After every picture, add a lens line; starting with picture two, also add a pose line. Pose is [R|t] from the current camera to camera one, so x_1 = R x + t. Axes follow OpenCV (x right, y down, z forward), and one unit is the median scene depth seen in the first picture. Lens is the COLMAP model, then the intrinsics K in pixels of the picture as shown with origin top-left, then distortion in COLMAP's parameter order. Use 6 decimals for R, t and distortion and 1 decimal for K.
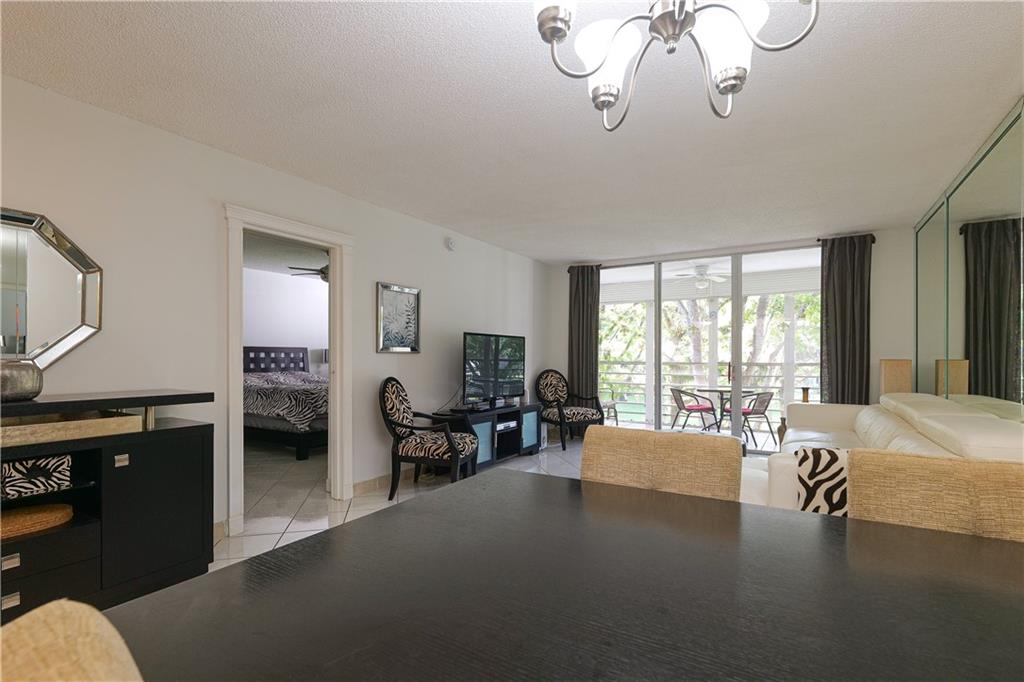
lens RADIAL K [[452.5, 0, 494.2], [0, 452.5, 359.0], [0, 0, 1]] dist [-0.002763, -0.000133]
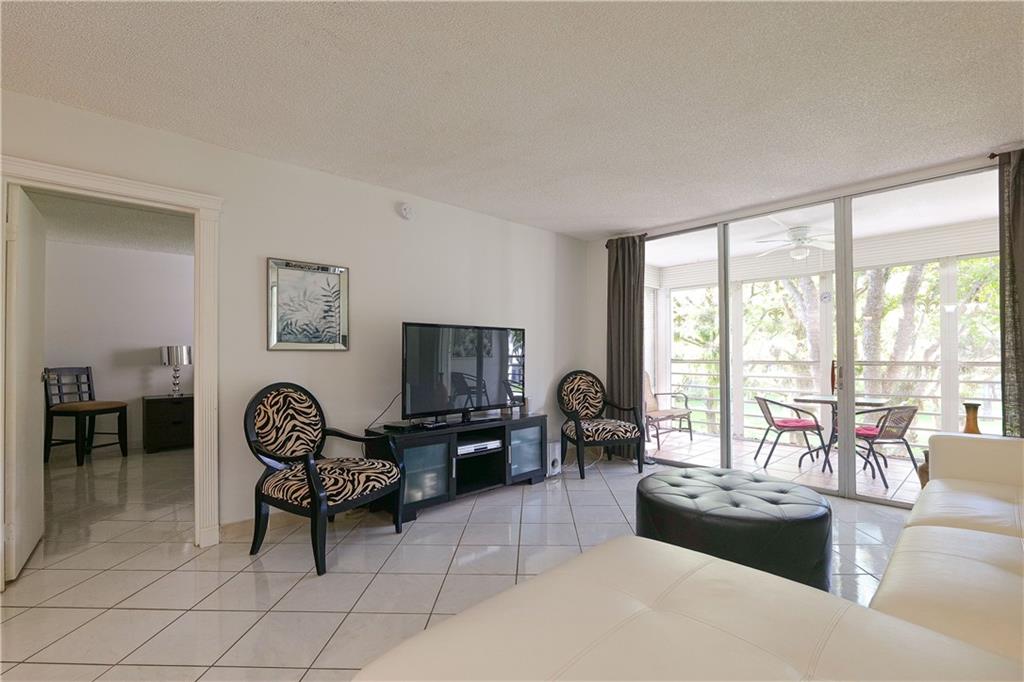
lens RADIAL K [[431.9, 0, 496.0], [0, 431.9, 351.3], [0, 0, 1]] dist [-0.014723, -0.000103]
pose [[0.967771, -0.006896, -0.251739, 0.215196], [0.003408, 0.999892, -0.014289, -0.000634], [0.251810, 0.012970, 0.967690, 0.289950]]
